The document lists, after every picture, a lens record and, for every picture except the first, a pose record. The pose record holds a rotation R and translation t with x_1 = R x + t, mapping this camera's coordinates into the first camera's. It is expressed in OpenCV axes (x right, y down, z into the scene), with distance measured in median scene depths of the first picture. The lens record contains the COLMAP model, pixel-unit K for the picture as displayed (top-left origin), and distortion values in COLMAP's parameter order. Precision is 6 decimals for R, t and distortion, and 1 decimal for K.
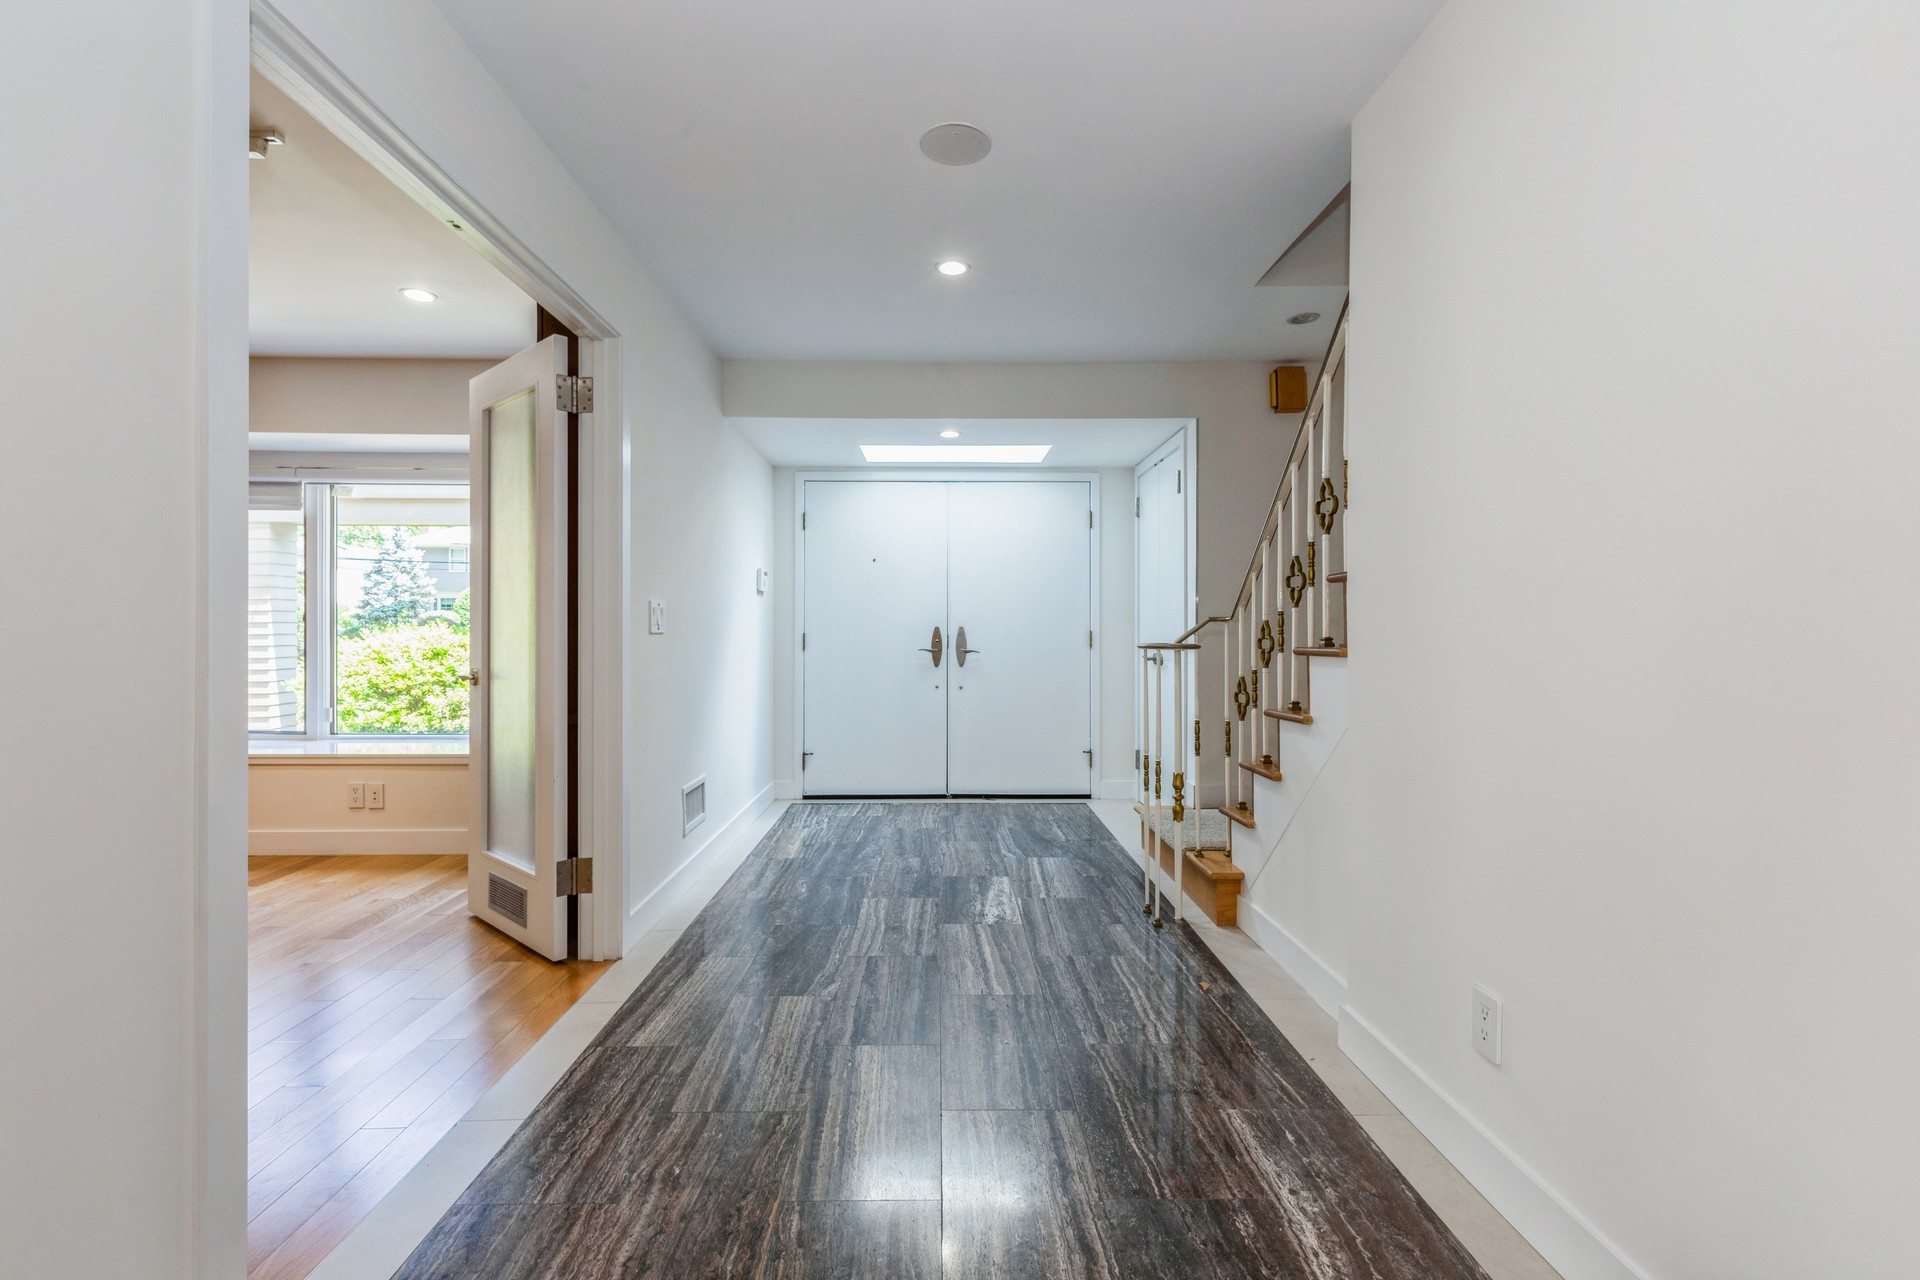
lens RADIAL K [[854.2, 0, 934.1], [0, 854.2, 627.9], [0, 0, 1]] dist [0.004267, -0.000029]
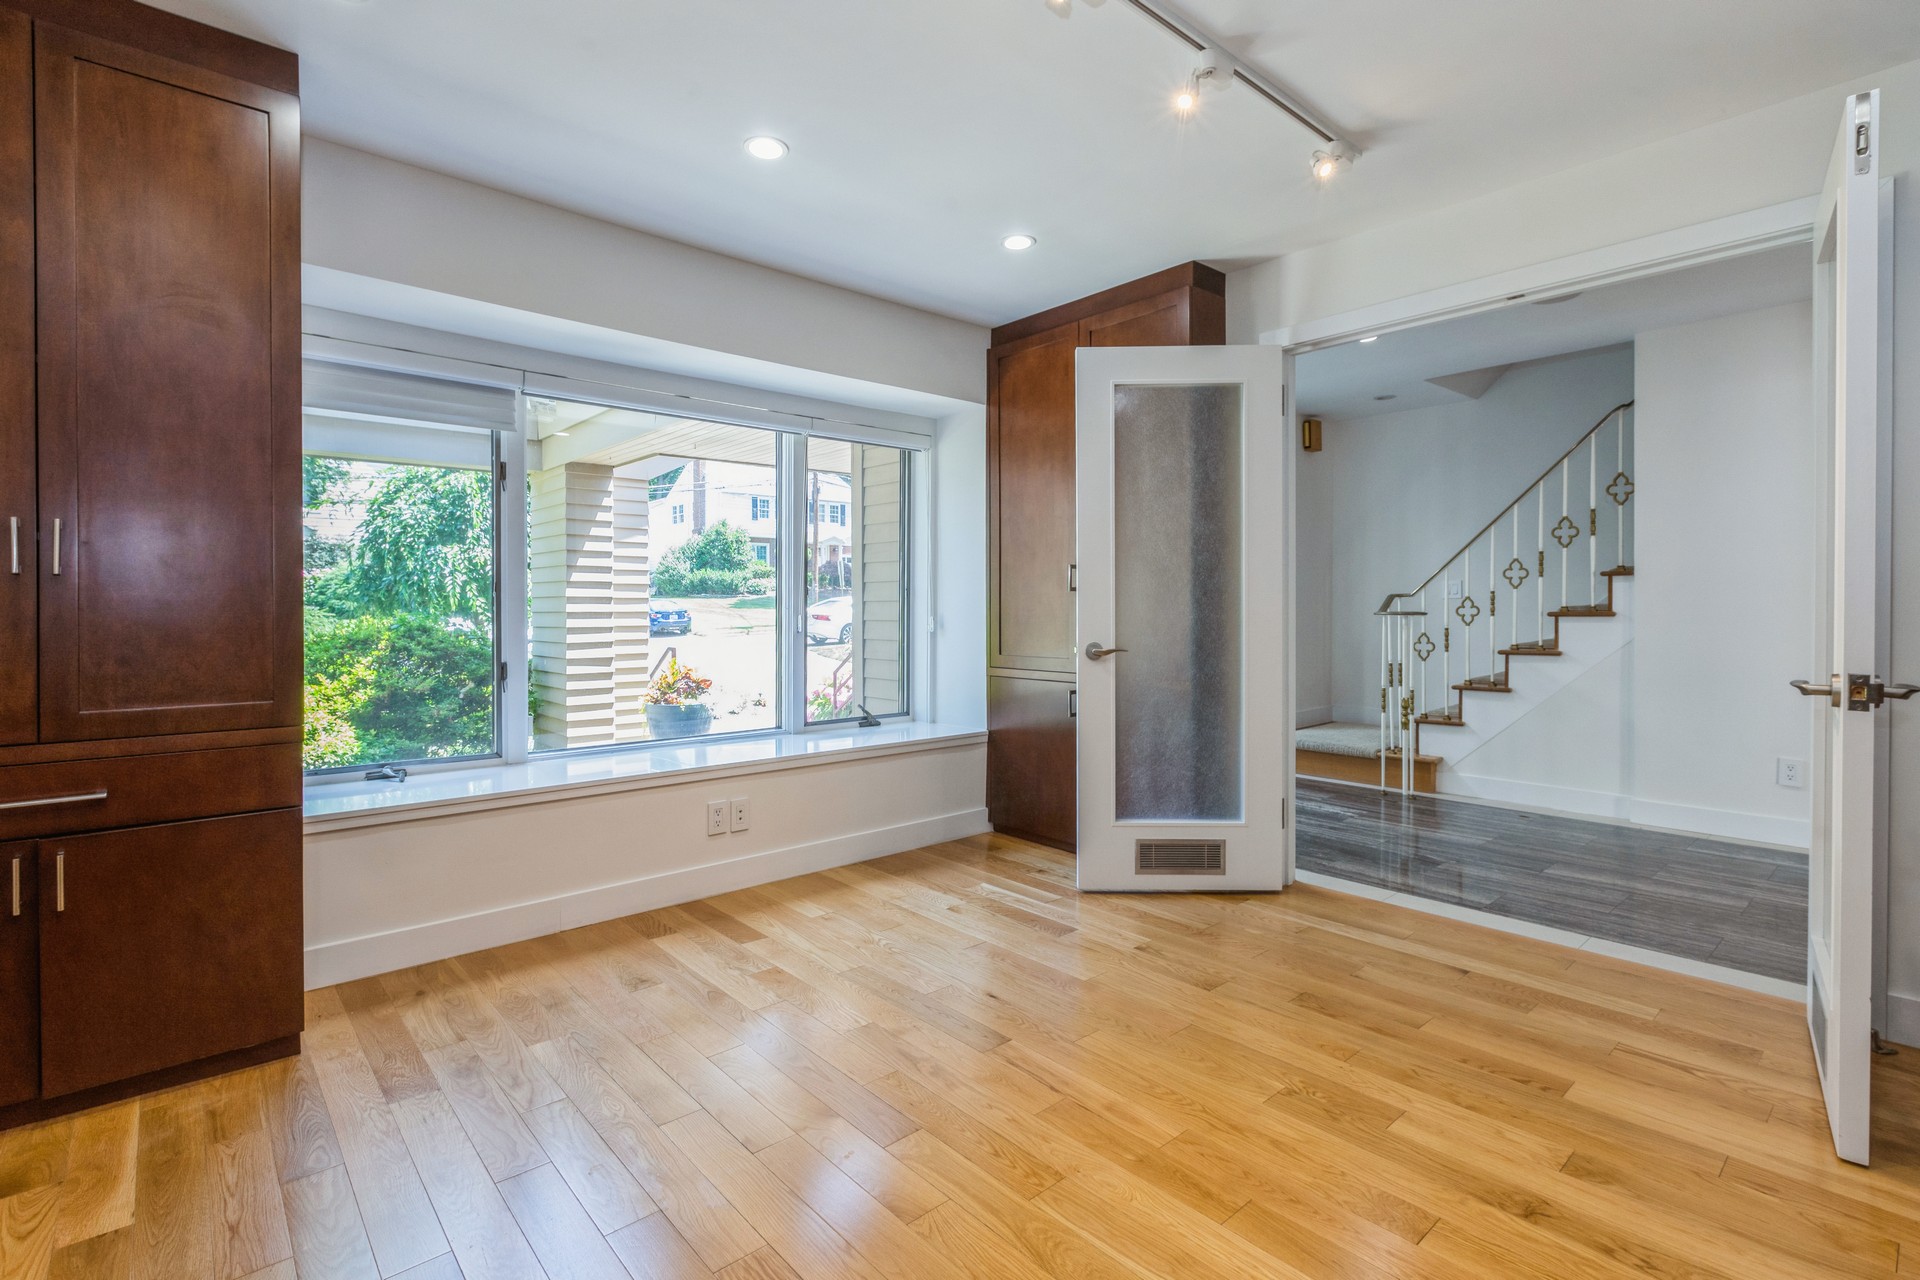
lens RADIAL K [[878.4, 0, 997.1], [0, 878.4, 627.8], [0, 0, 1]] dist [0.002326, 0.000061]
pose [[0.766168, -0.021997, 0.642264, -0.516673], [0.002309, 0.999502, 0.031477, -0.001233], [-0.642637, -0.022633, 0.765837, 0.119104]]
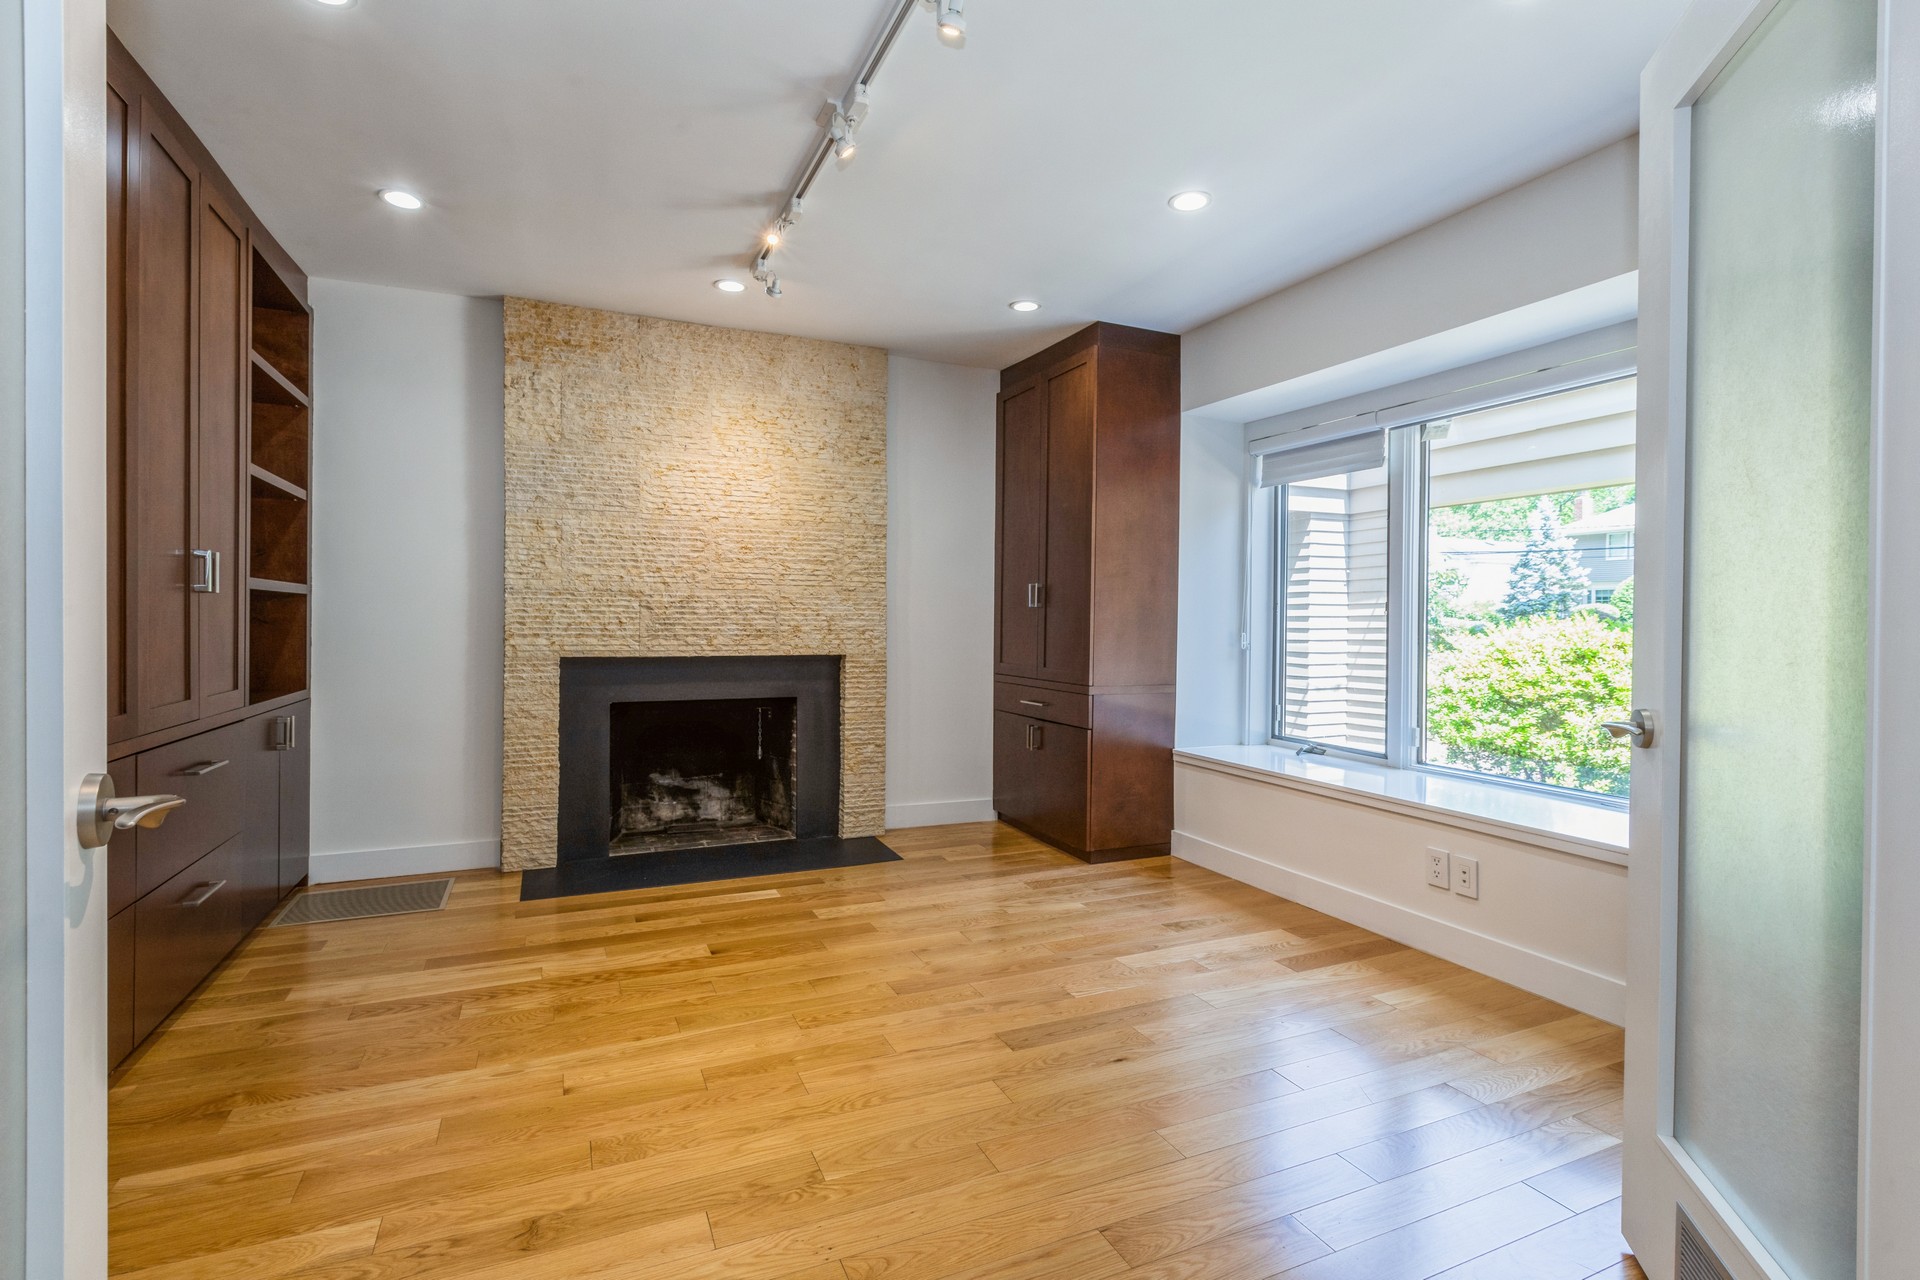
lens RADIAL K [[854.2, 0, 934.1], [0, 854.2, 627.9], [0, 0, 1]] dist [0.004267, -0.000029]
pose [[0.380106, 0.011352, -0.924873, -0.107593], [-0.005573, 0.999935, 0.009984, 0.001278], [0.924926, 0.001359, 0.380144, 0.197691]]
